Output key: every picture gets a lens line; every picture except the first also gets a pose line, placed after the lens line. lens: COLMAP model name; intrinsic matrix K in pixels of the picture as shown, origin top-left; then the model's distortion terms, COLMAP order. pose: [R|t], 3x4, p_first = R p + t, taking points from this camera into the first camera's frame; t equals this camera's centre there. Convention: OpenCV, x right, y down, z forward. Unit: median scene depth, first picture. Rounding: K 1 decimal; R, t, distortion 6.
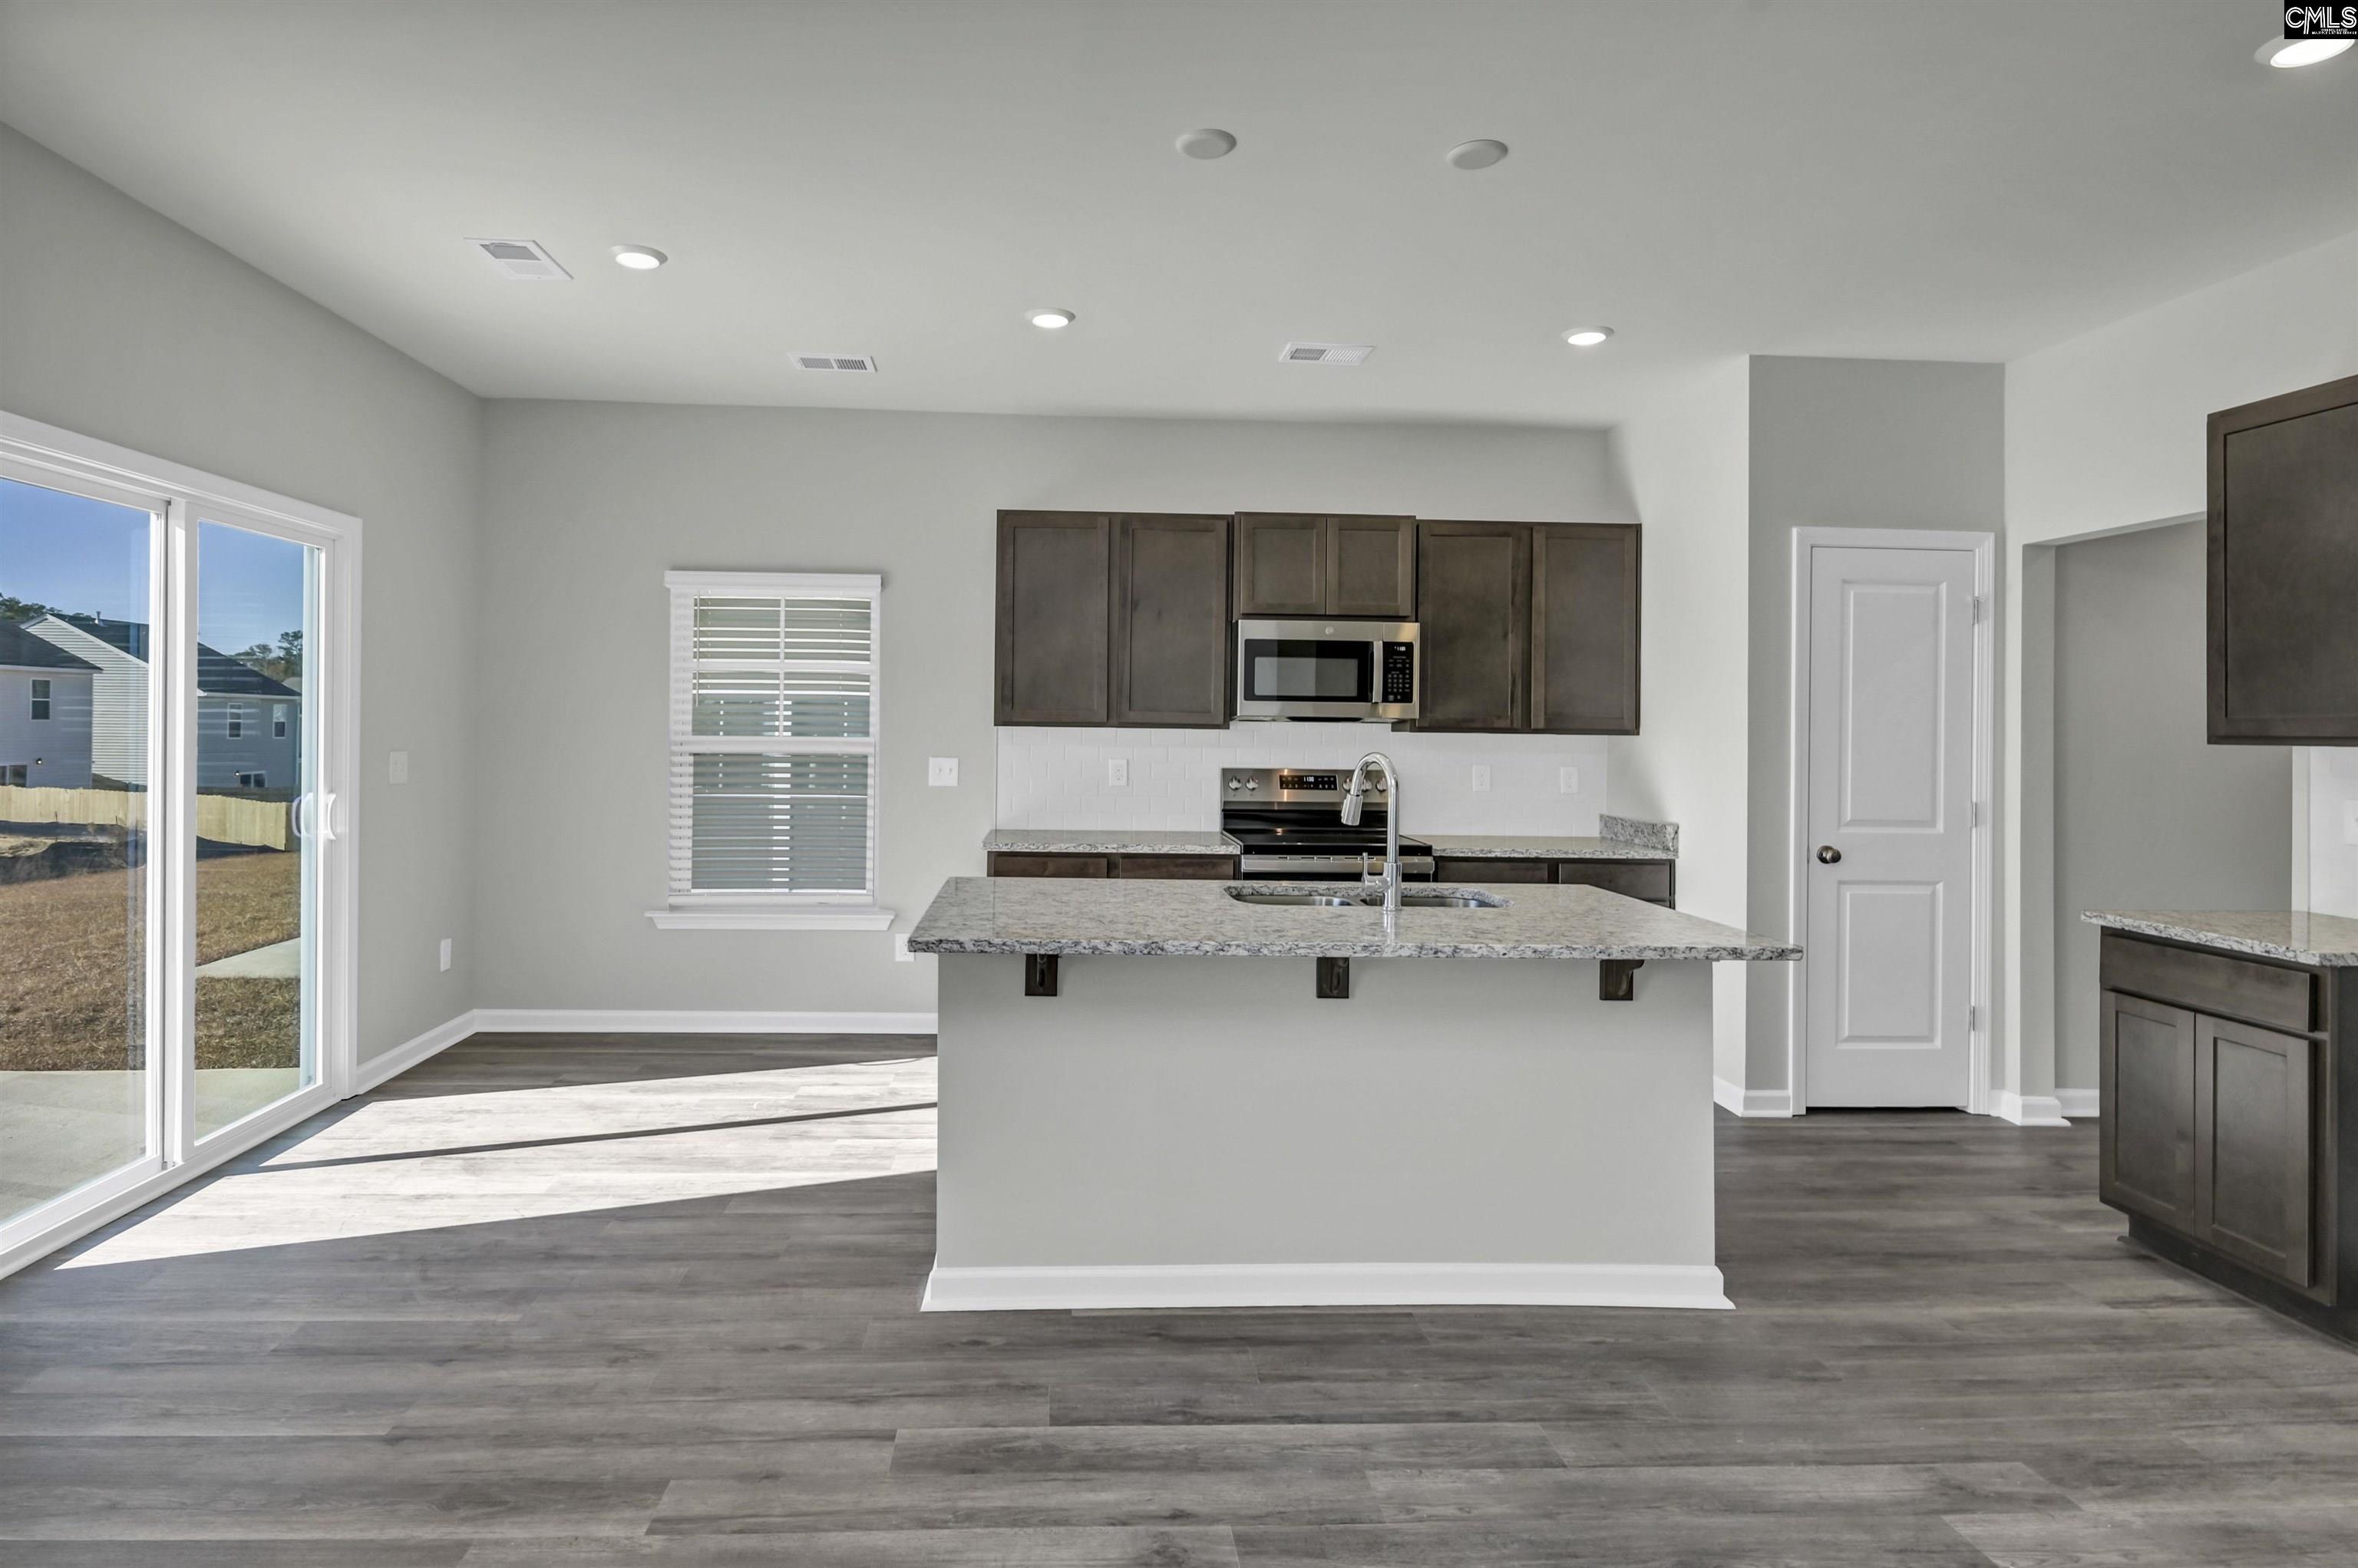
lens RADIAL K [[1205.8, 0, 1150.7], [0, 1205.8, 720.8], [0, 0, 1]] dist [0.000648, -0.001813]
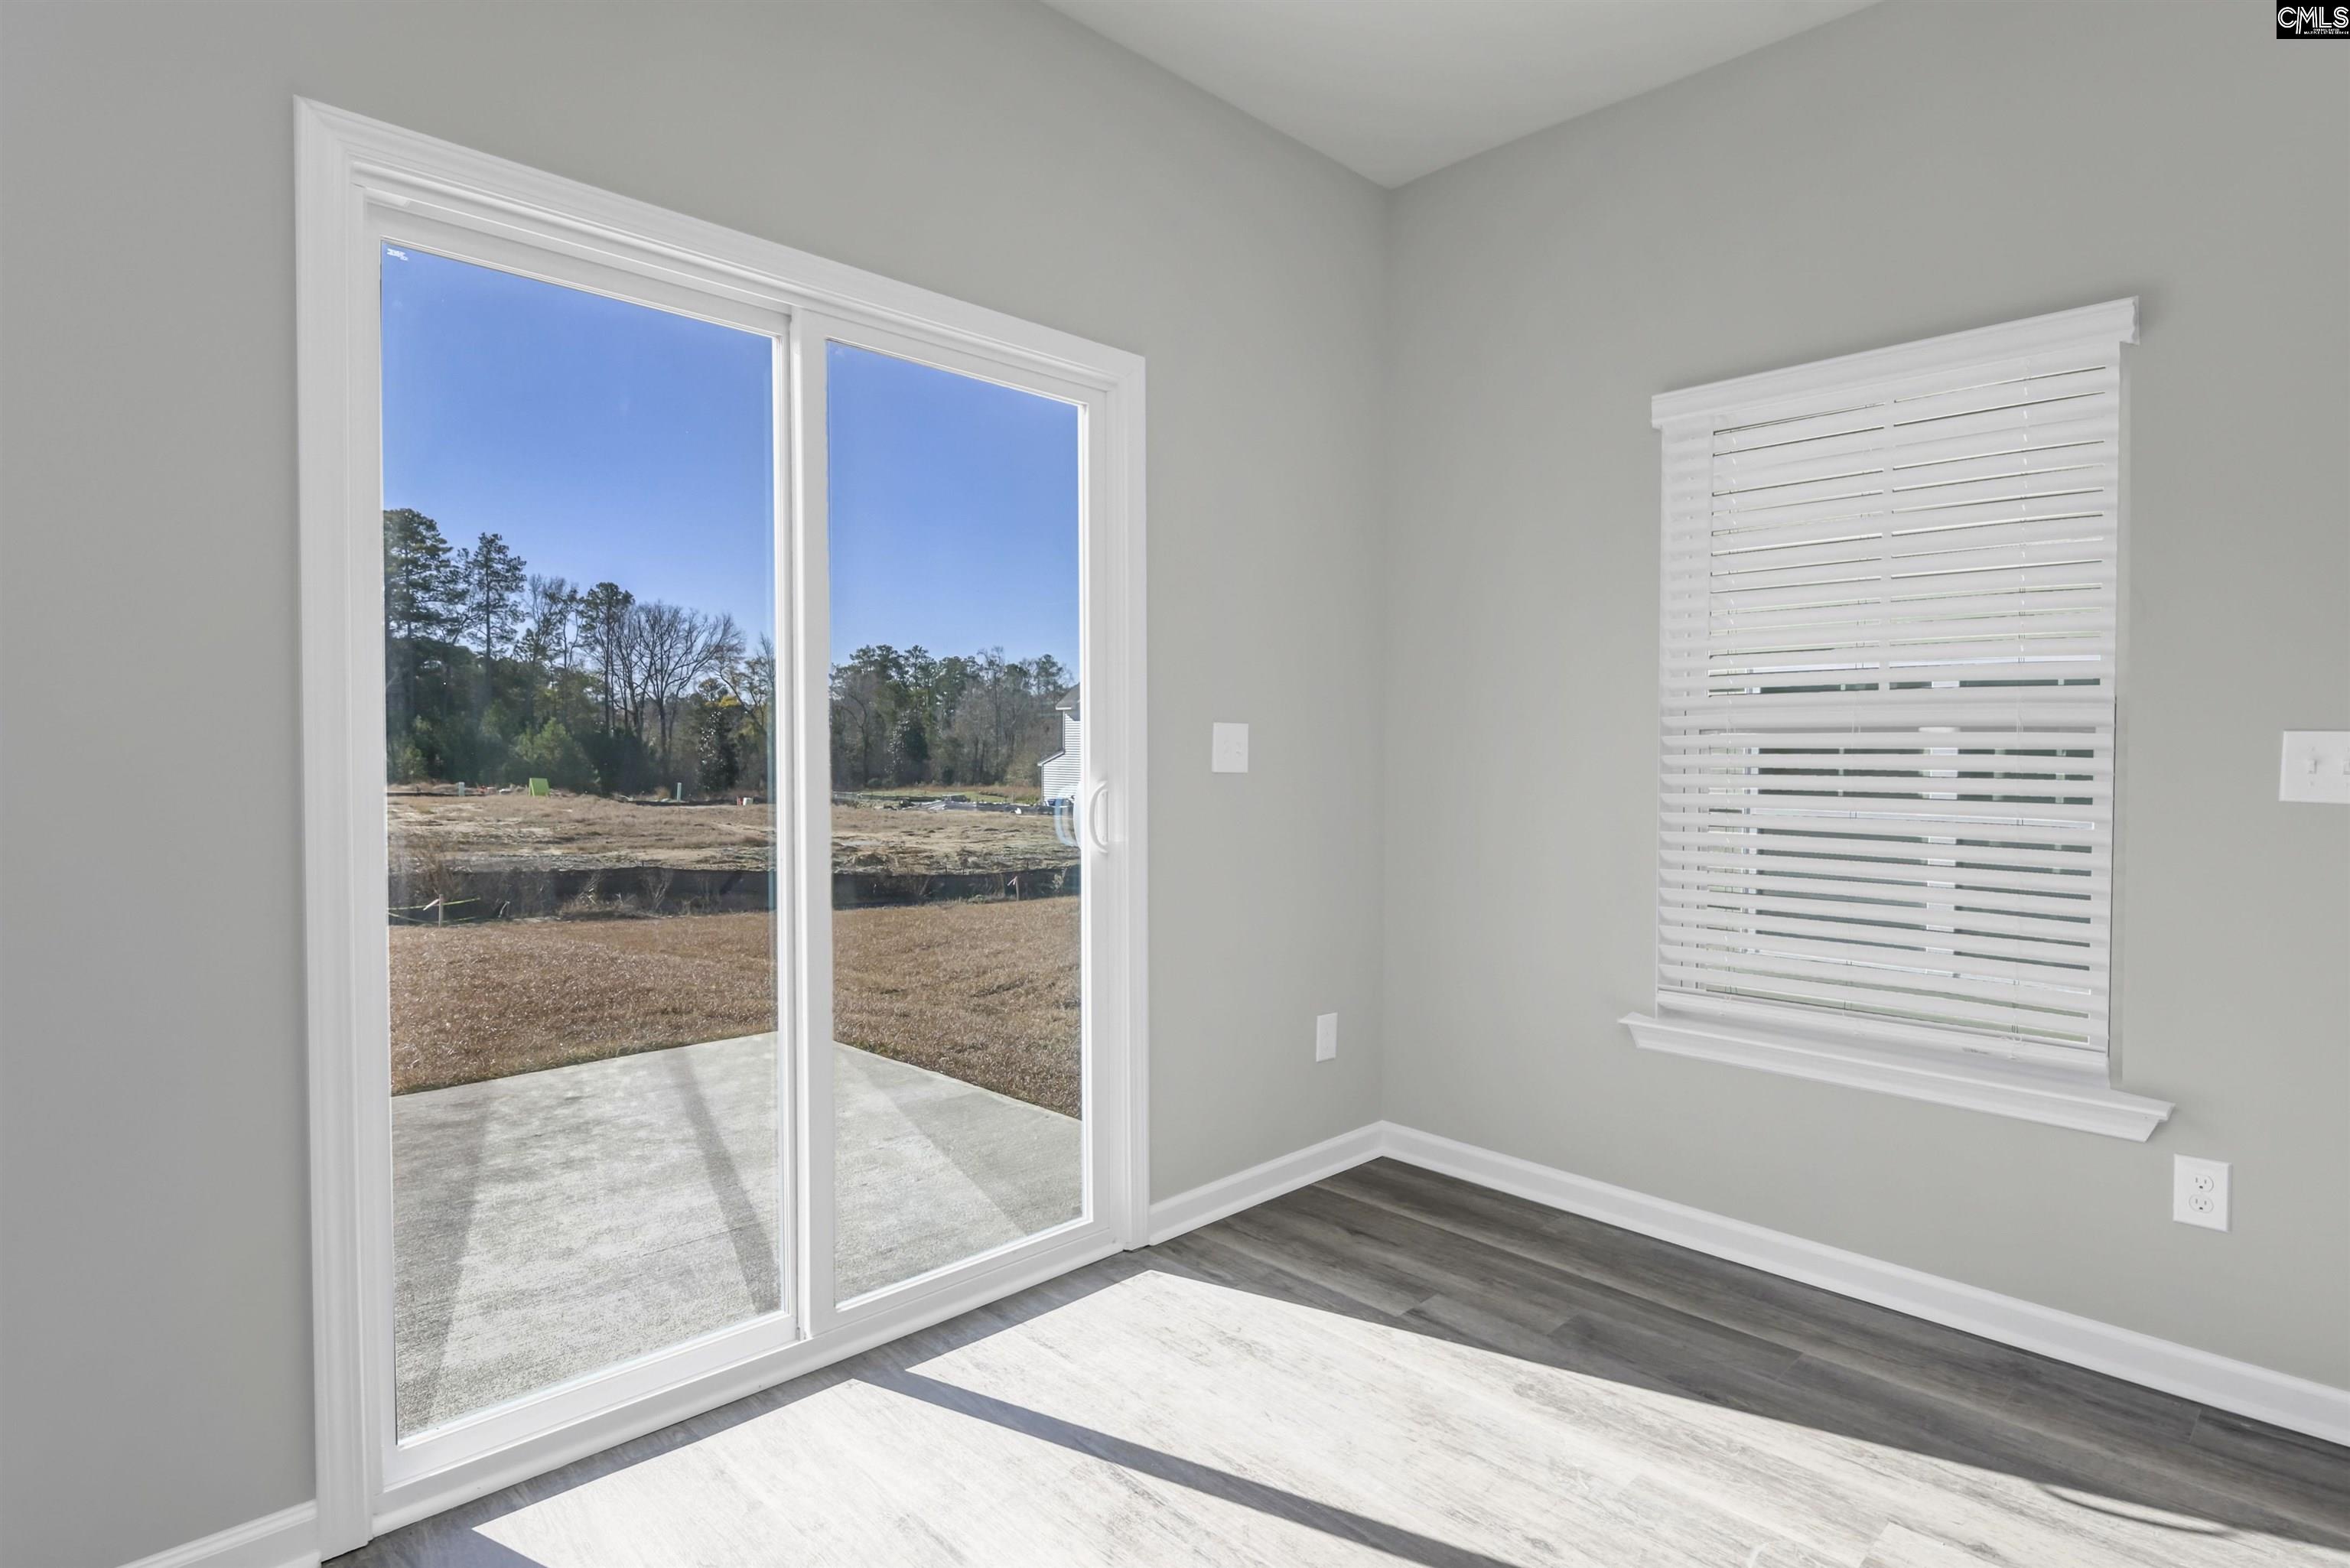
lens RADIAL K [[1227.6, 0, 1221.5], [0, 1227.6, 762.2], [0, 0, 1]] dist [0.001397, -0.000355]
pose [[0.653481, -0.000581, -0.756943, -0.111132], [0.006367, 0.999969, 0.004729, 0.039267], [0.756916, -0.007909, 0.653464, 0.503507]]
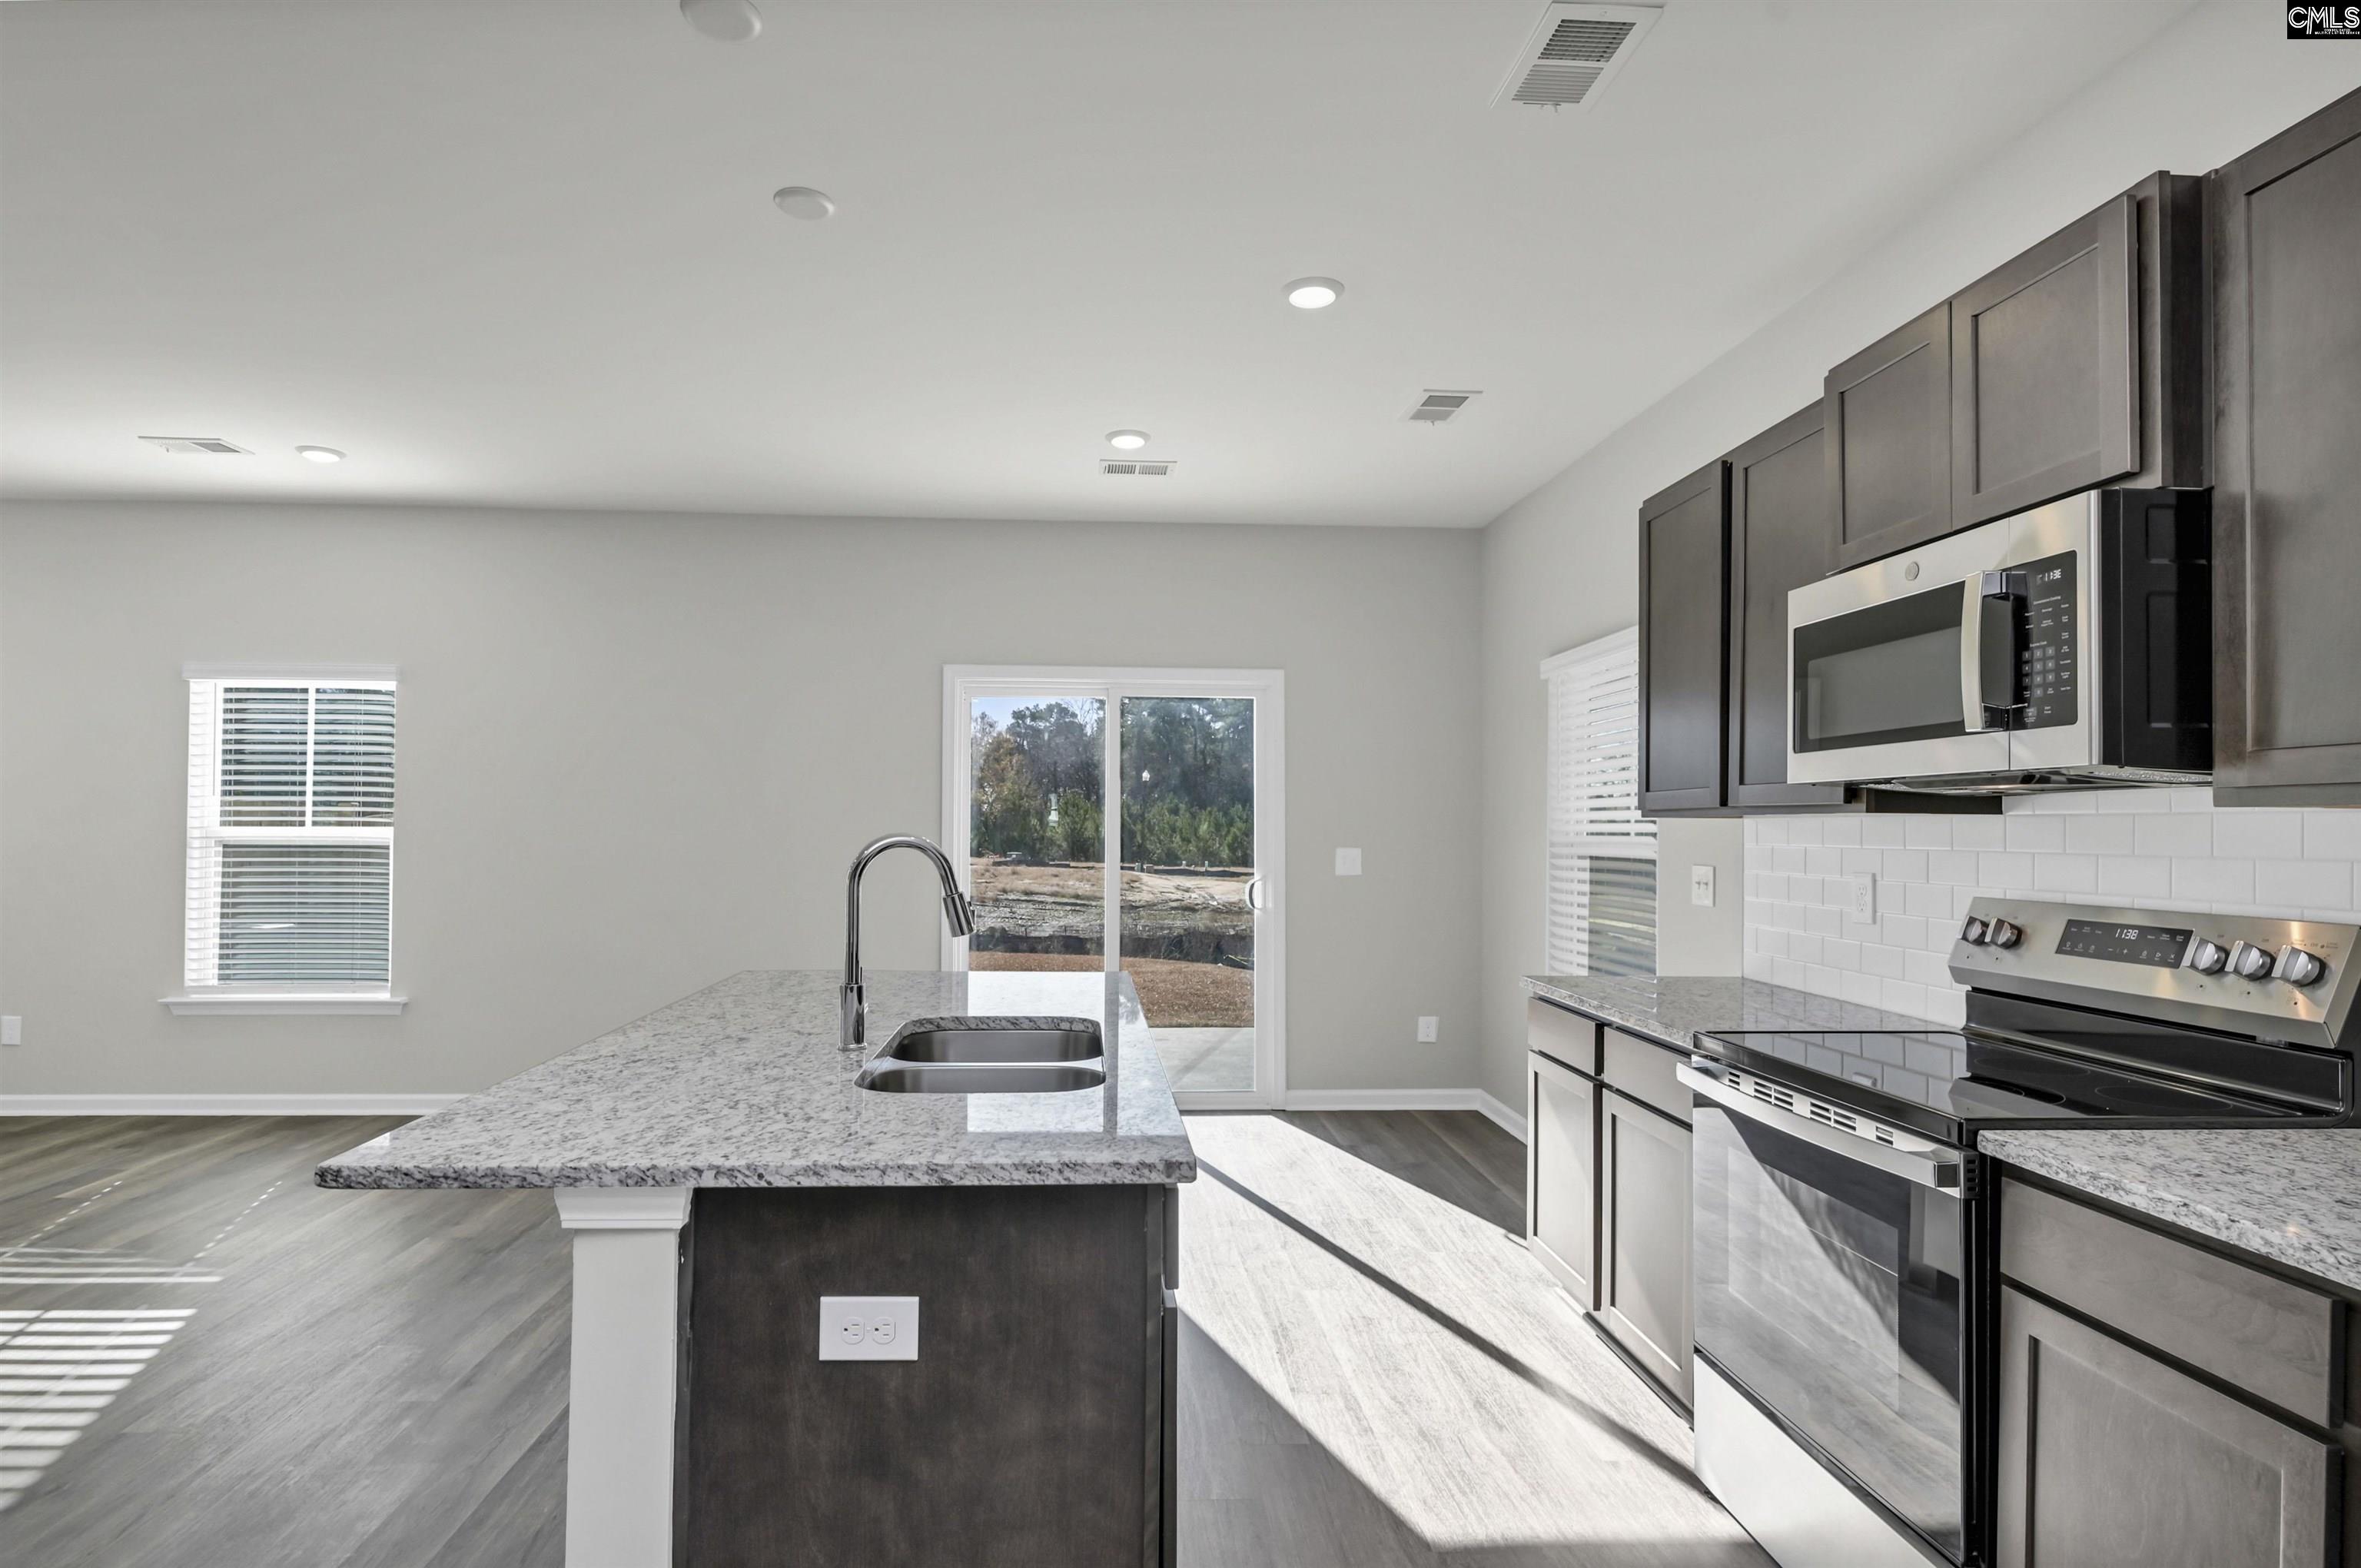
lens RADIAL K [[1261.7, 0, 1175.6], [0, 1261.7, 822.2], [0, 0, 1]] dist [0.002544, -0.000802]
pose [[-0.013238, -0.020429, -0.999704, 0.597508], [-0.004878, 0.999781, -0.020366, 0.023227], [0.999900, 0.004607, -0.013334, 0.753487]]
